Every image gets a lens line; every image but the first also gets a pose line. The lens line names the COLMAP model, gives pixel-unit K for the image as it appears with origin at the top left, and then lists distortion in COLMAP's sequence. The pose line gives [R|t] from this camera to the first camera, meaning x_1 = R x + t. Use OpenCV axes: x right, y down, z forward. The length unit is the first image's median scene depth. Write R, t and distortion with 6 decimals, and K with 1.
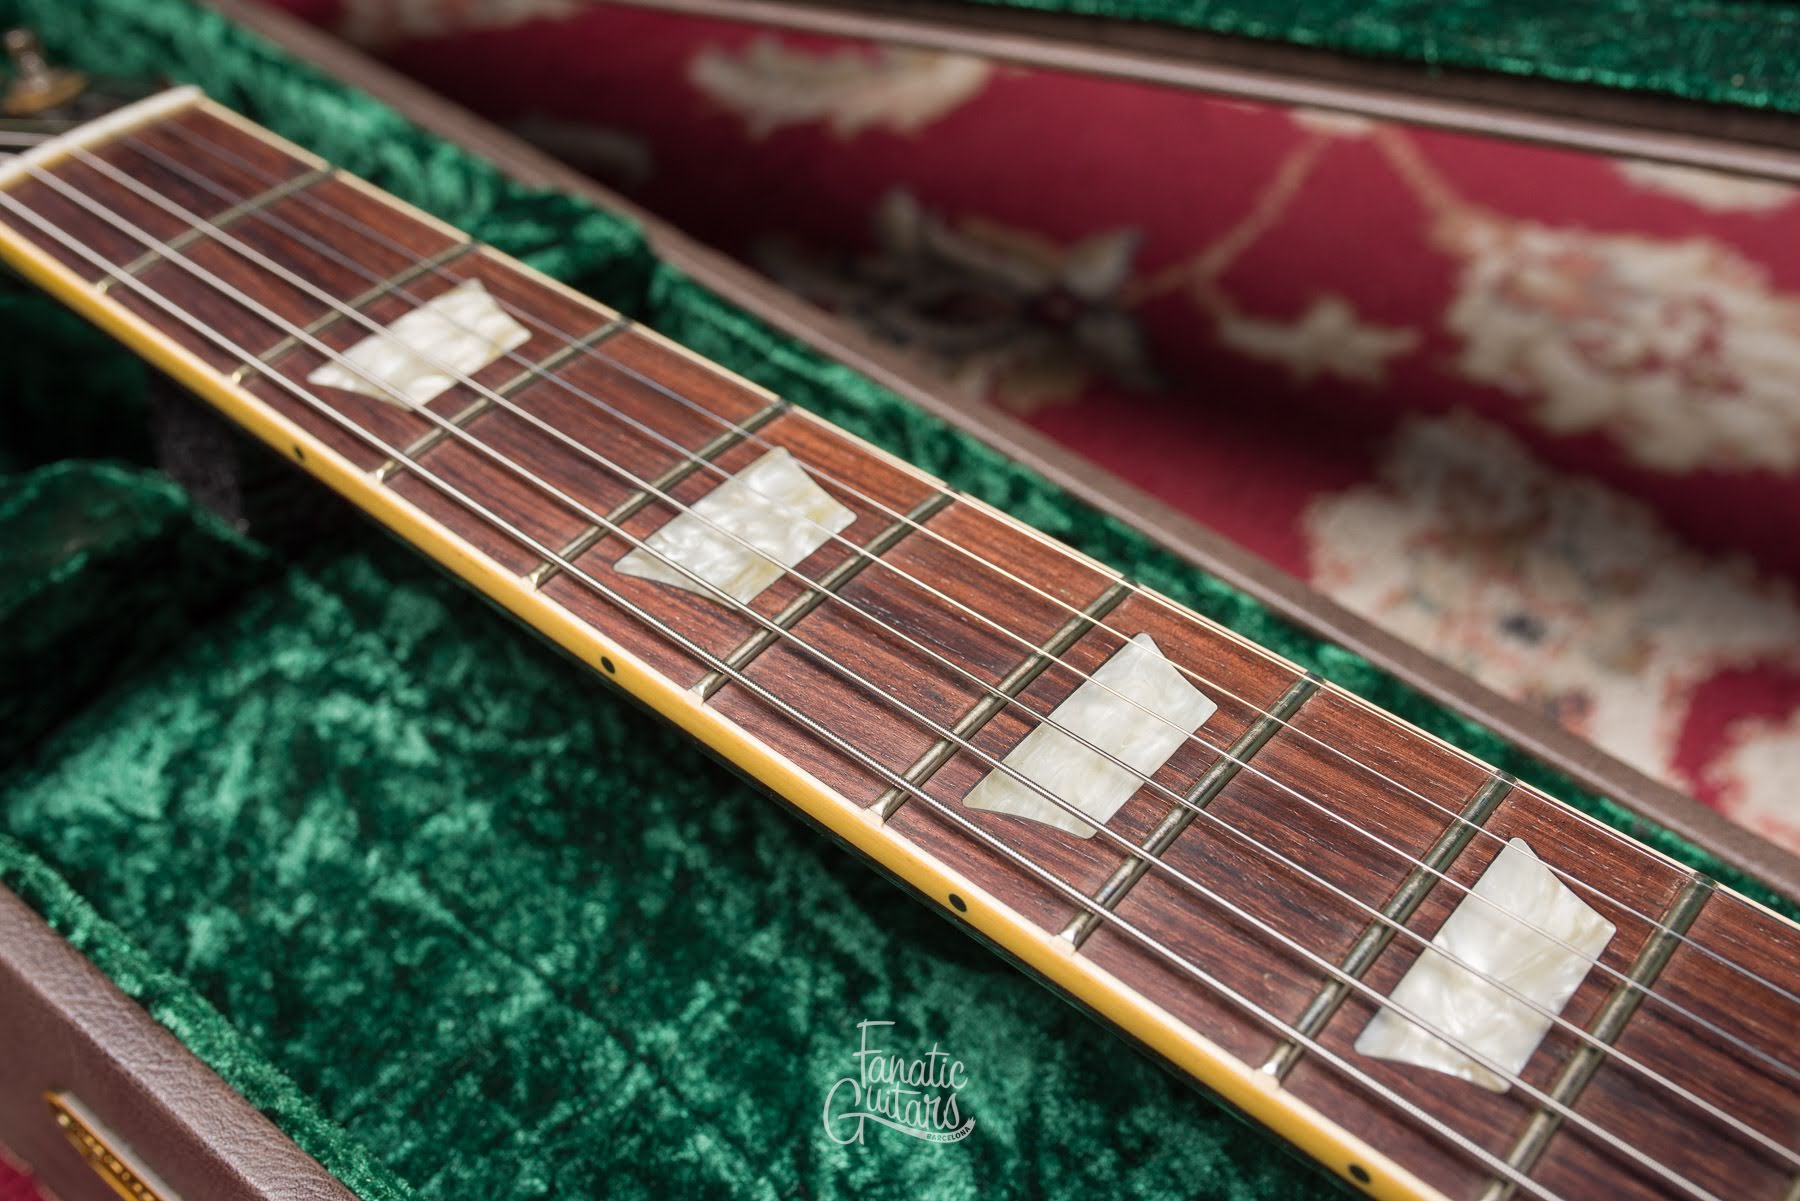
lens RADIAL K [[1866.4, 0, 895.0], [0, 1866.4, 588.4], [0, 0, 1]] dist [-0.063309, 0.043347]
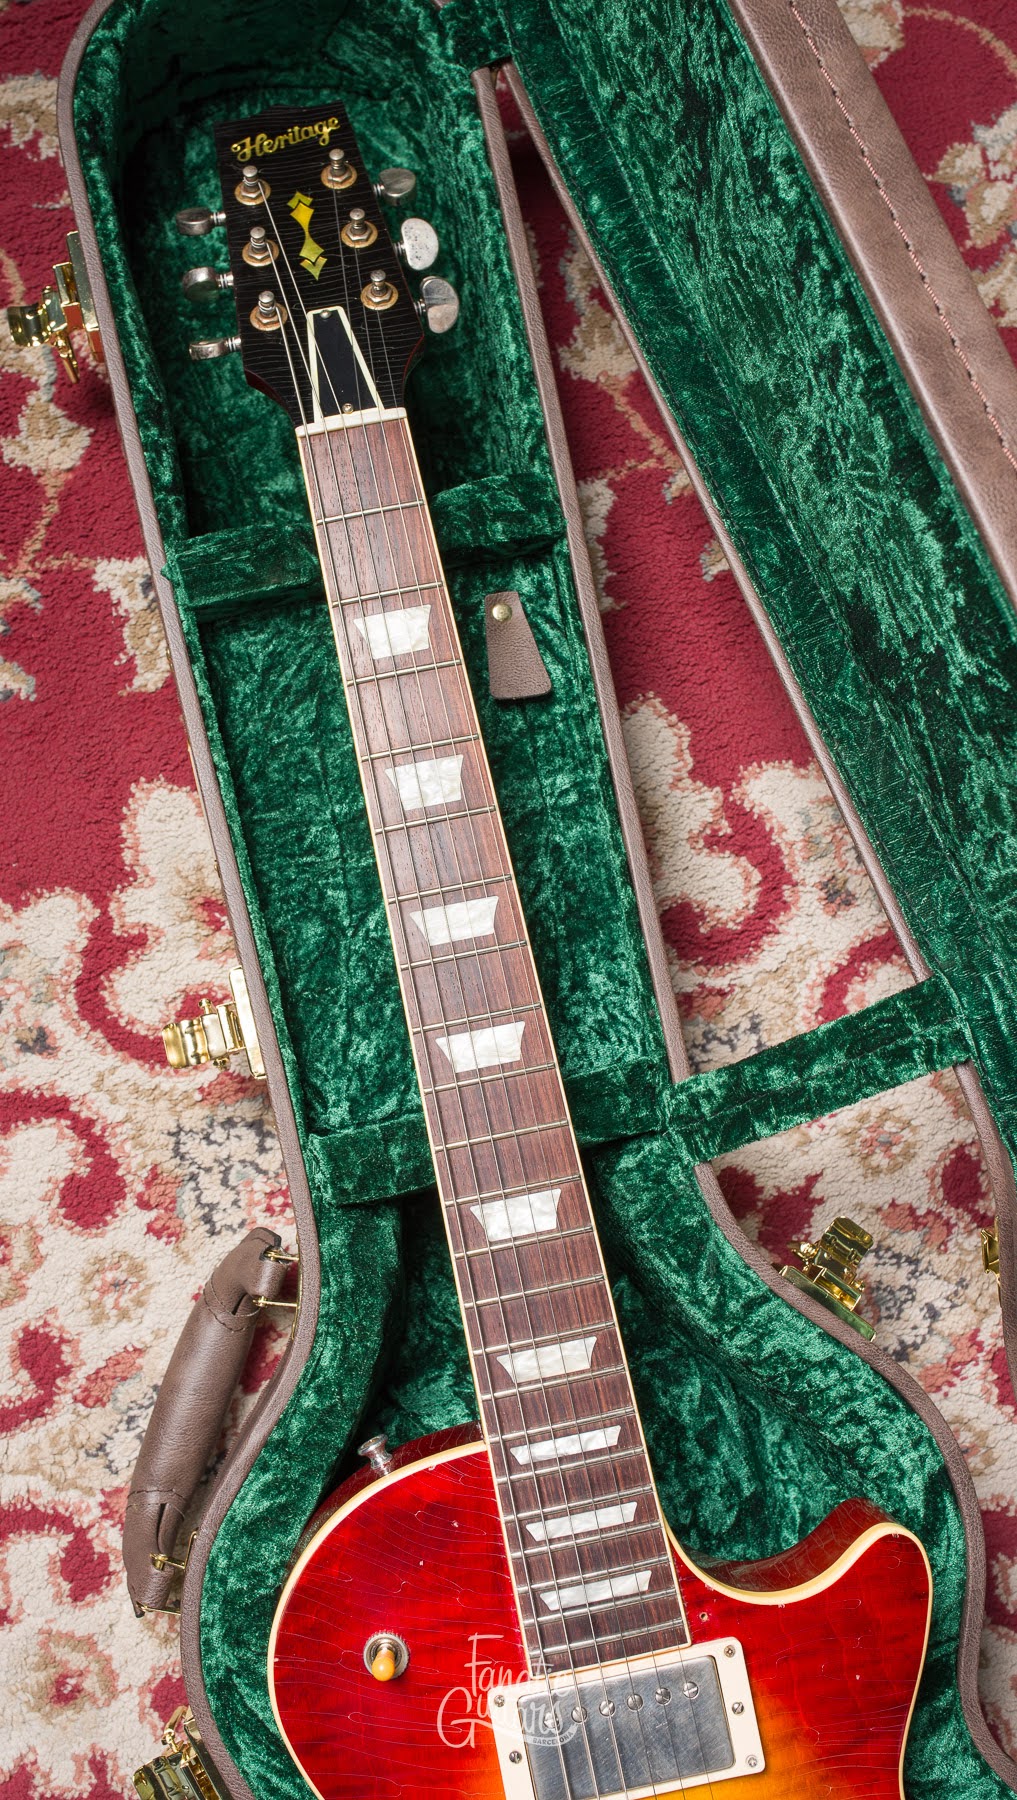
lens RADIAL K [[1743.1, 0, 413.7], [0, 1743.1, 896.9], [0, 0, 1]] dist [-0.077368, 0.090487]
pose [[0.781603, 0.617512, -0.088176, 0.224108], [-0.438790, 0.644763, 0.625895, -1.406741], [0.443350, -0.450511, 0.774907, -1.087164]]
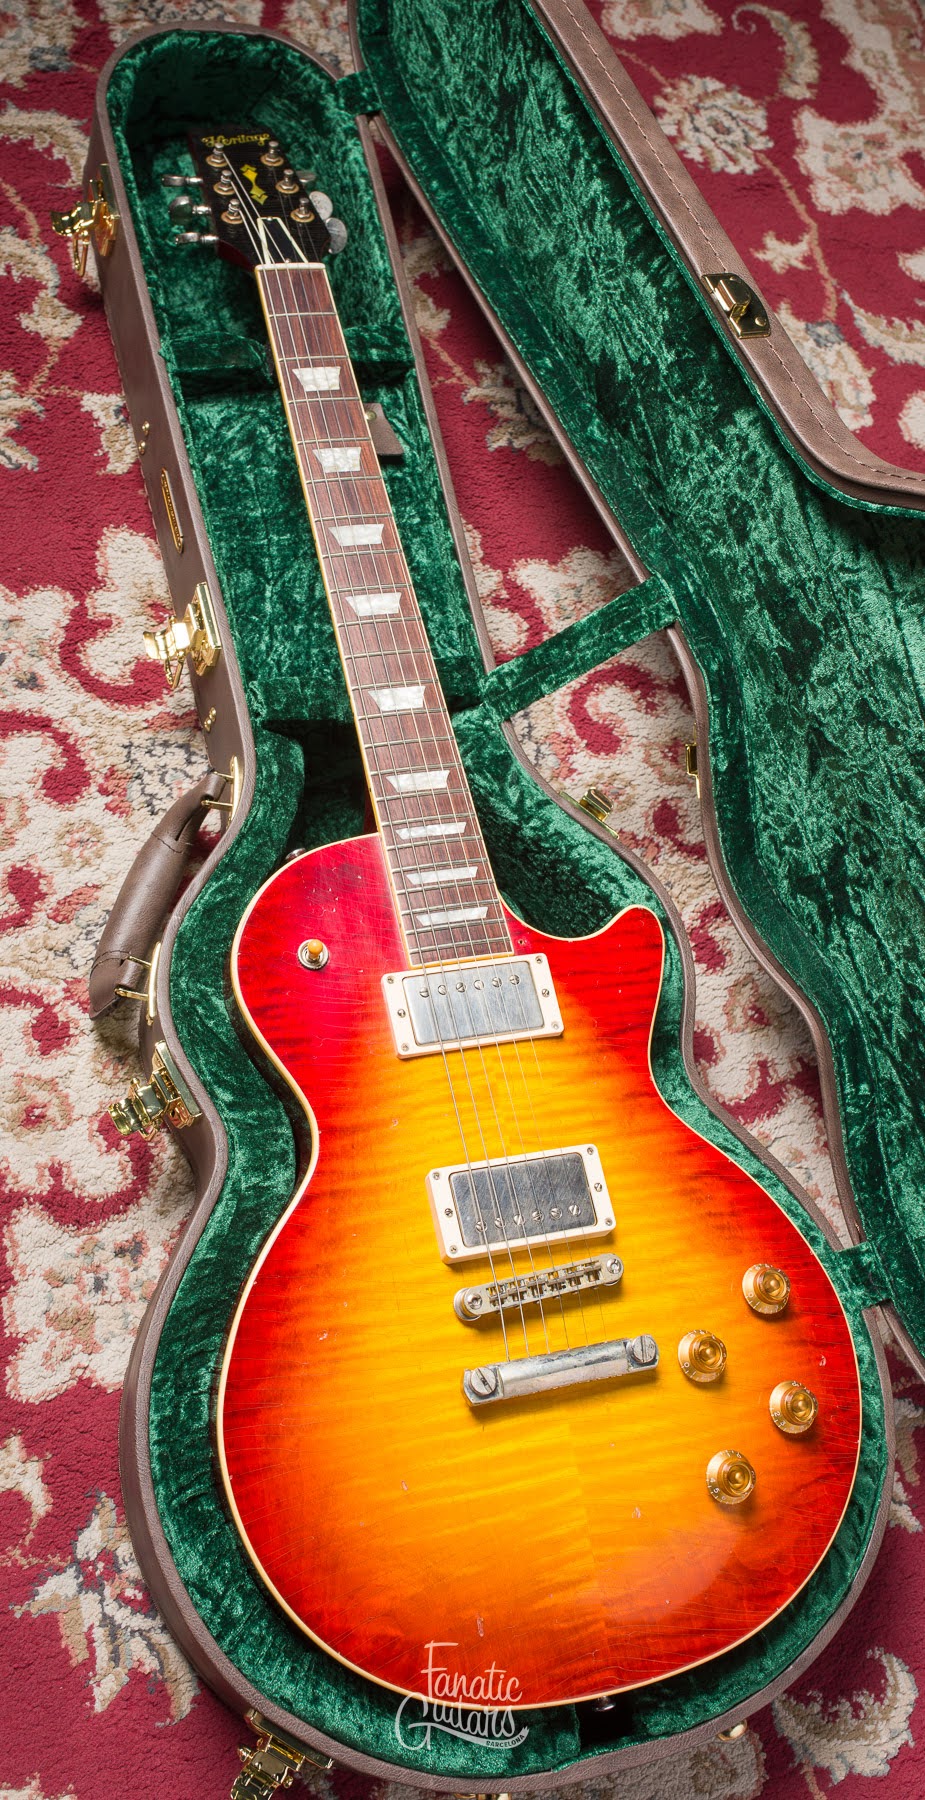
lens RADIAL K [[1791.9, 0, 393.5], [0, 1791.9, 908.4], [0, 0, 1]] dist [-0.060954, 0.031577]
pose [[0.777653, 0.621315, -0.096033, 0.998381], [-0.556550, 0.751385, 0.354502, -0.727764], [0.292416, -0.222232, 0.930111, -2.932817]]
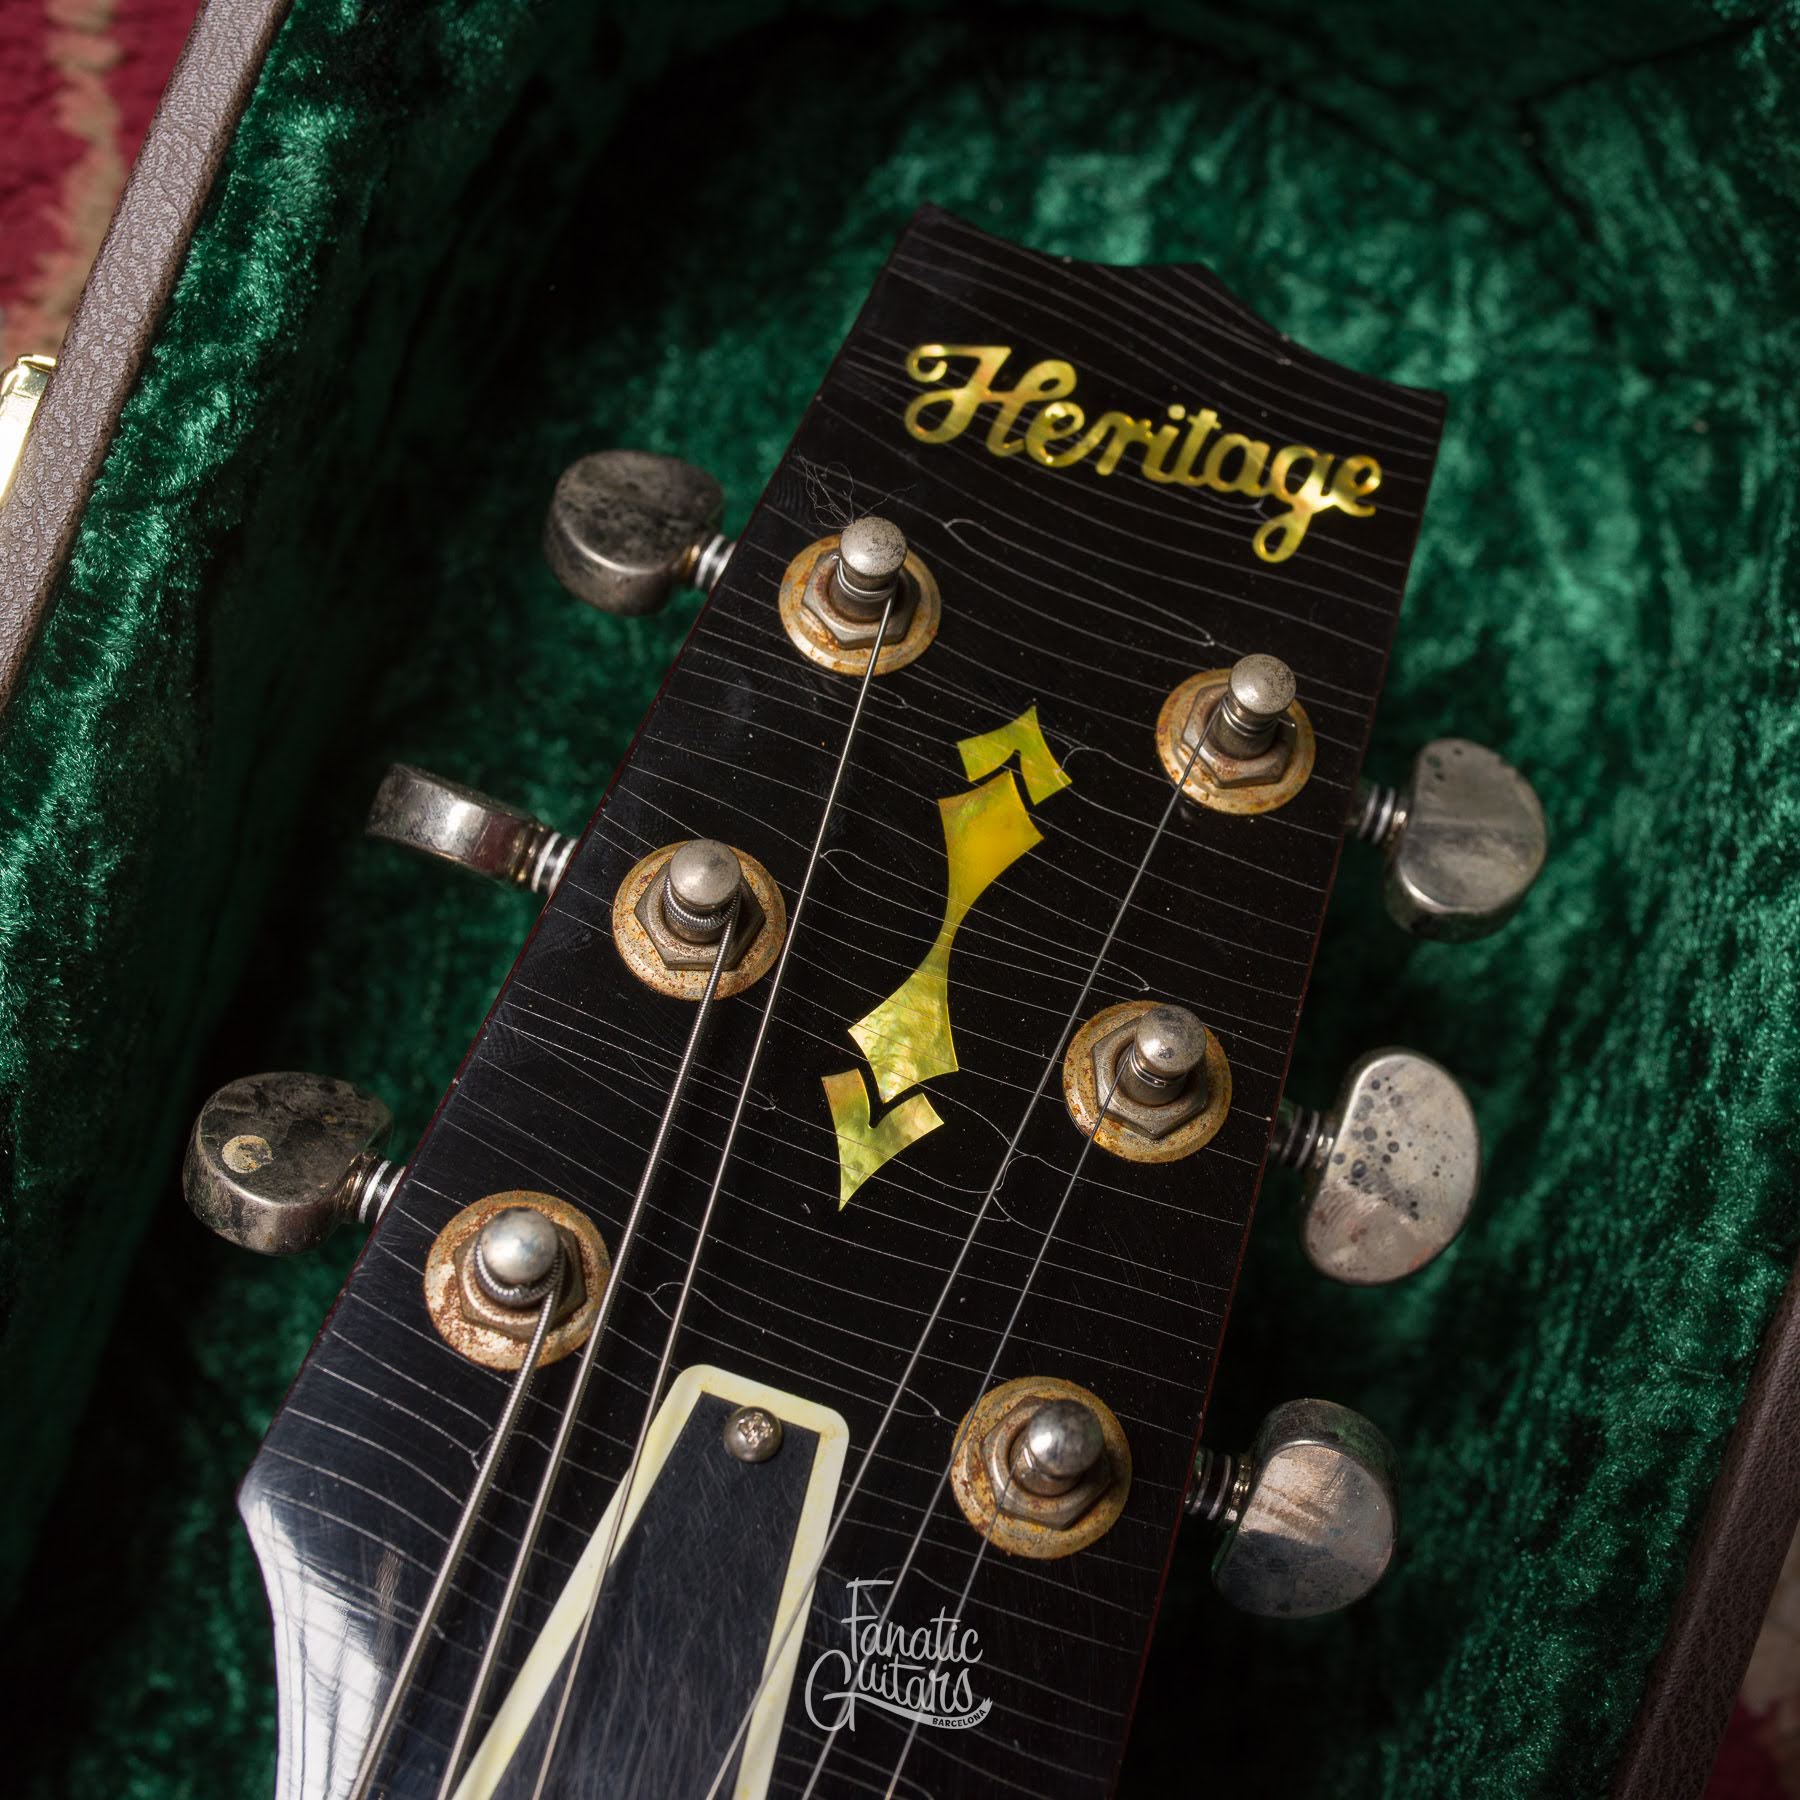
lens RADIAL K [[2810.3, 0, 1113.0], [0, 2810.3, 902.1], [0, 0, 1]] dist [-0.078318, 0.093567]
pose [[0.342234, 0.933077, -0.110647, -0.656144], [-0.702536, 0.332301, 0.629301, -0.954905], [0.623954, -0.137635, 0.769245, 0.676831]]
